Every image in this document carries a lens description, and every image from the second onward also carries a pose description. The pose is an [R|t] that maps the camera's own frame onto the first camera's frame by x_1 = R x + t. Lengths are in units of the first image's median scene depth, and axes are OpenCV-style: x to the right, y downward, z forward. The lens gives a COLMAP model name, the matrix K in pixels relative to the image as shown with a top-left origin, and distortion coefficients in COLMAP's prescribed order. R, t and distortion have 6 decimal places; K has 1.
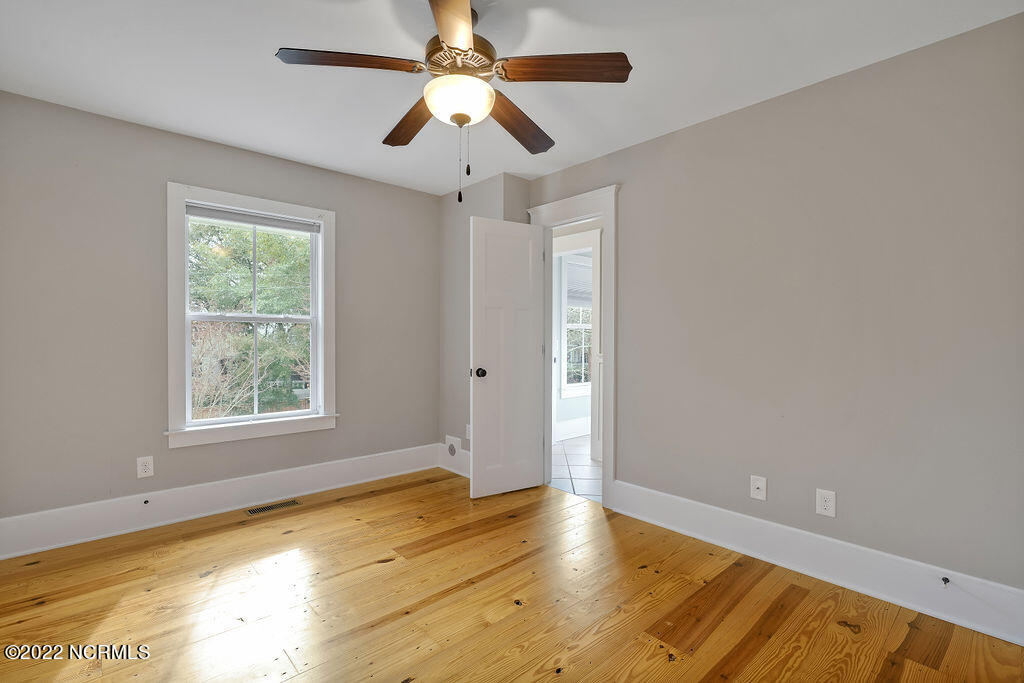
lens RADIAL K [[479.5, 0, 513.1], [0, 479.5, 345.1], [0, 0, 1]] dist [-0.001822, 0.000025]
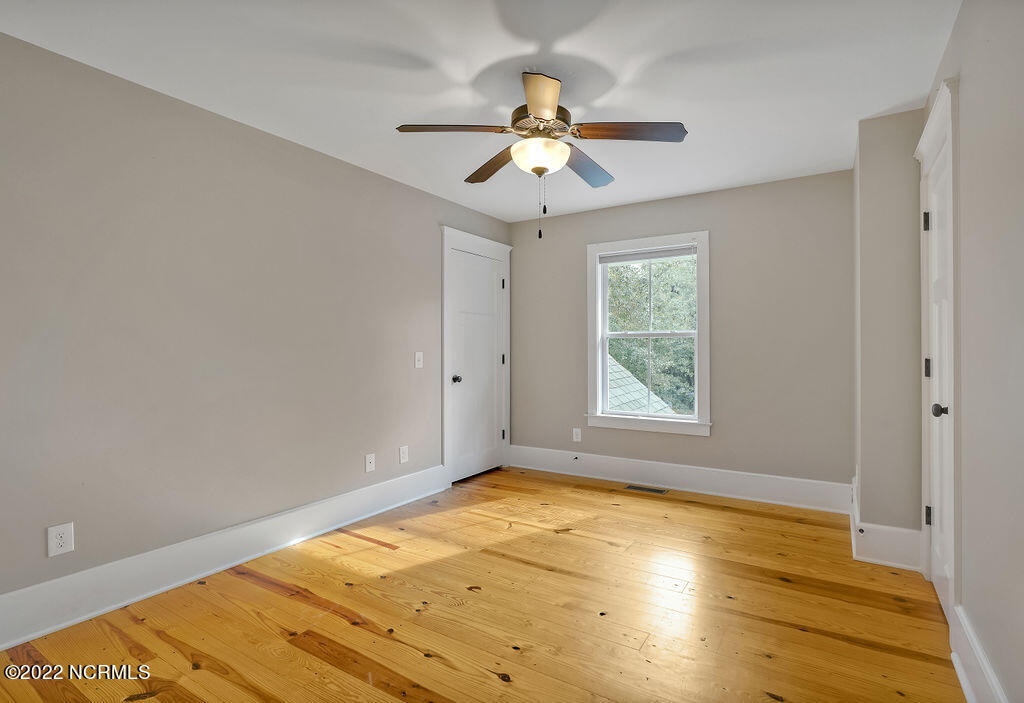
lens RADIAL K [[498.8, 0, 513.5], [0, 498.8, 351.7], [0, 0, 1]] dist [-0.004663, -0.000467]
pose [[0.266154, 0.005752, -0.963913, 0.607189], [-0.006879, 0.999968, 0.004067, -0.014413], [0.963906, 0.005548, 0.266185, 0.322569]]
